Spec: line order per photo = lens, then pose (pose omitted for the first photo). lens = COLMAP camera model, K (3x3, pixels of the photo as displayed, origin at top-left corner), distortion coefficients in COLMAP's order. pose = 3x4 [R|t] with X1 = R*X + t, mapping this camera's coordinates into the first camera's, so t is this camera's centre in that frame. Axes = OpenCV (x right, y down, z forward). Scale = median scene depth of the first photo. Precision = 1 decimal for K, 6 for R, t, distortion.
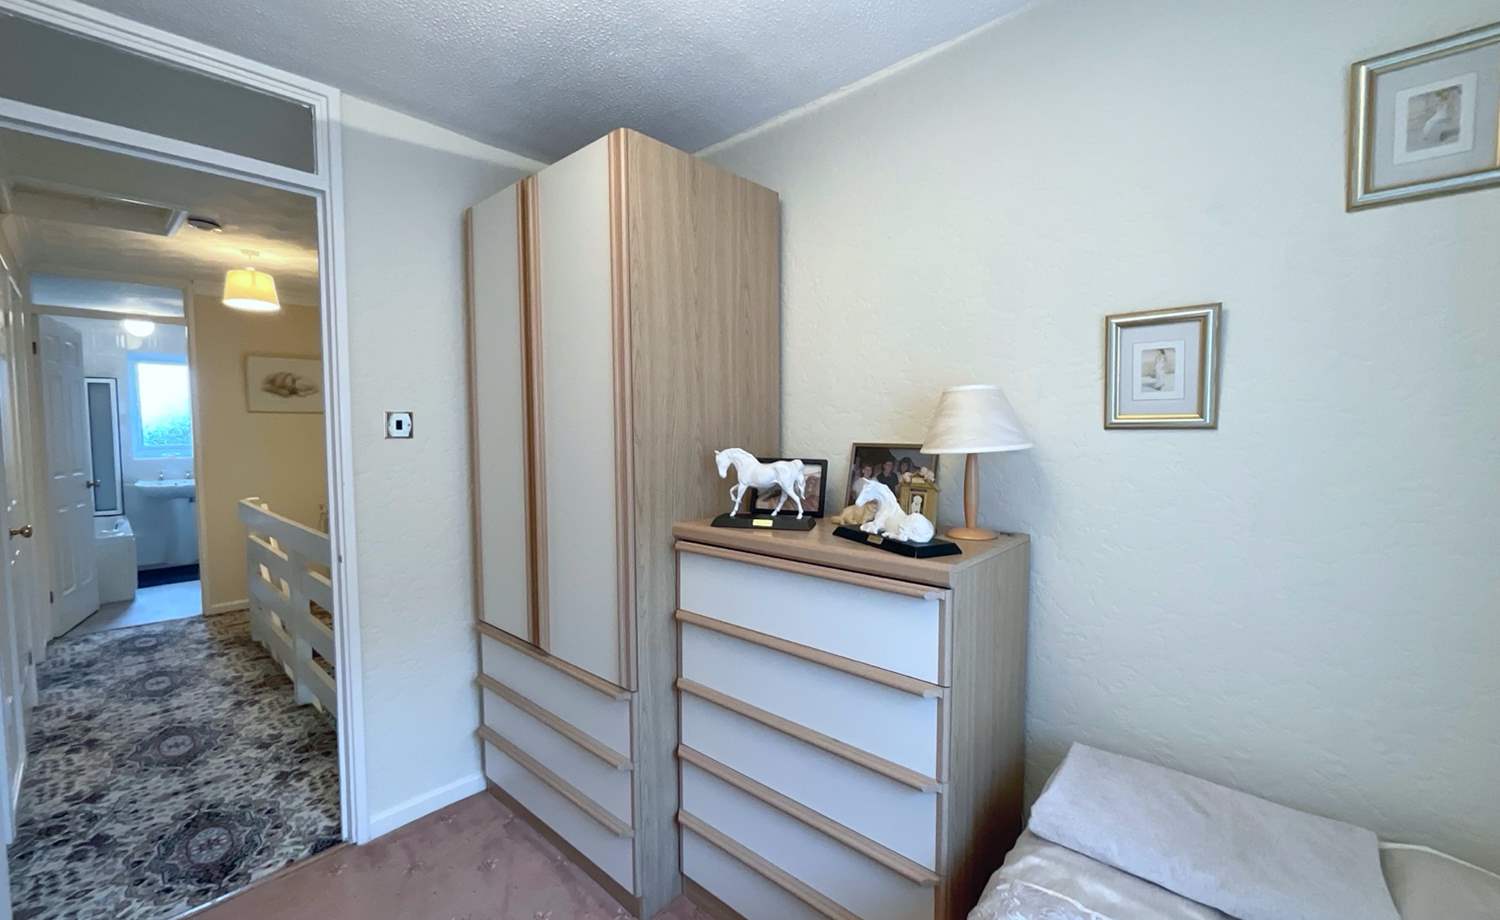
lens RADIAL K [[608.7, 0, 746.3], [0, 608.7, 454.1], [0, 0, 1]] dist [-0.004155, 0.002023]
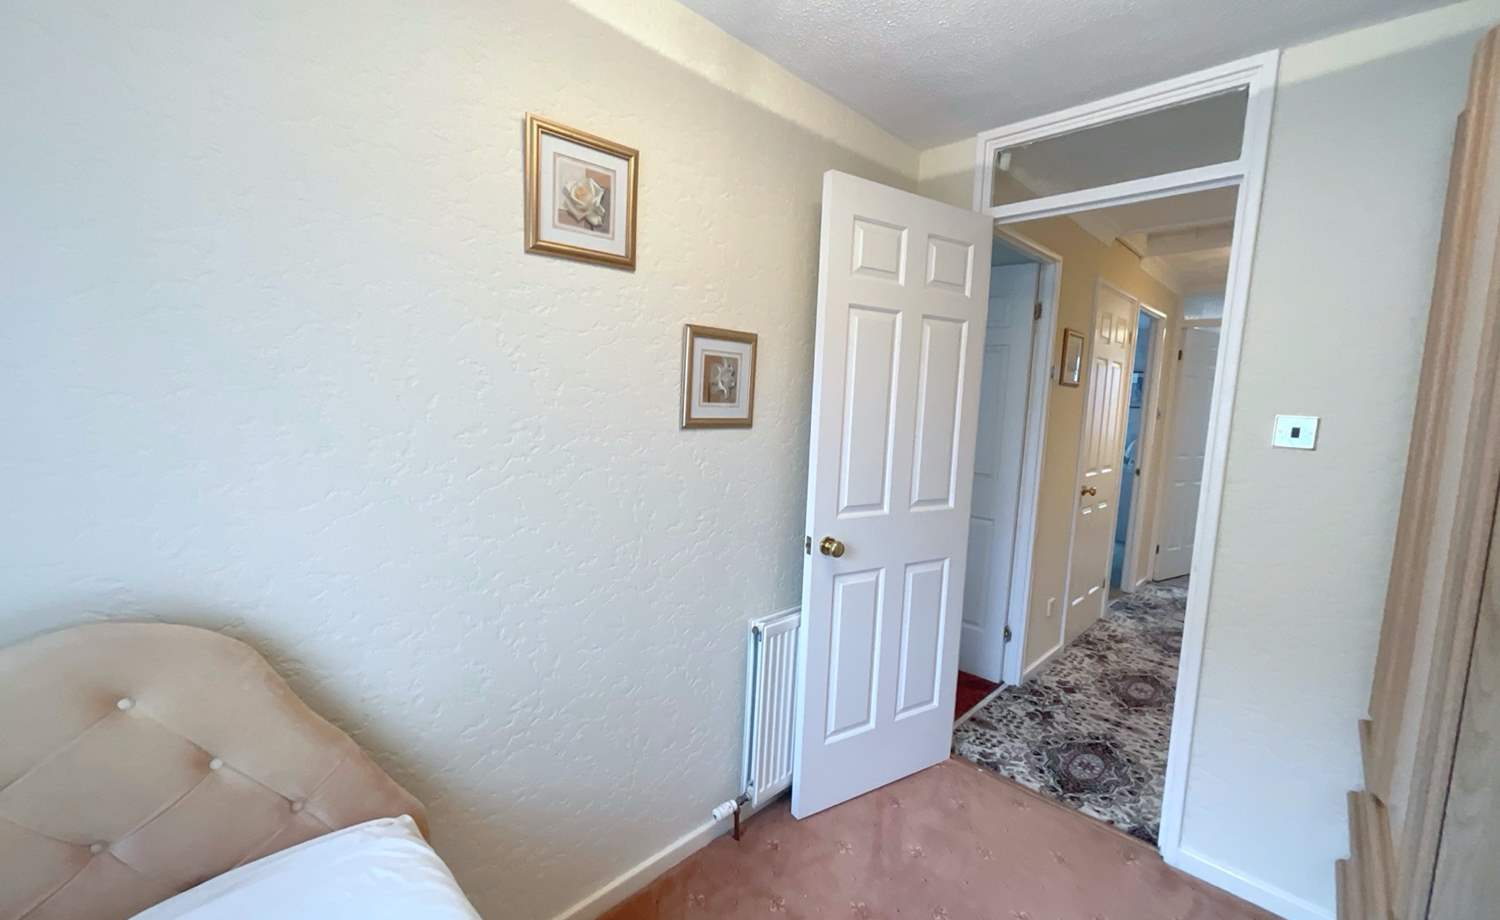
lens RADIAL K [[608.7, 0, 753.7], [0, 608.7, 454.6], [0, 0, 1]] dist [-0.004155, 0.002023]
pose [[-0.031235, 0.100015, -0.994496, 0.267960], [-0.085703, 0.991049, 0.102360, -0.039275], [0.995831, 0.088429, -0.022384, 0.295171]]
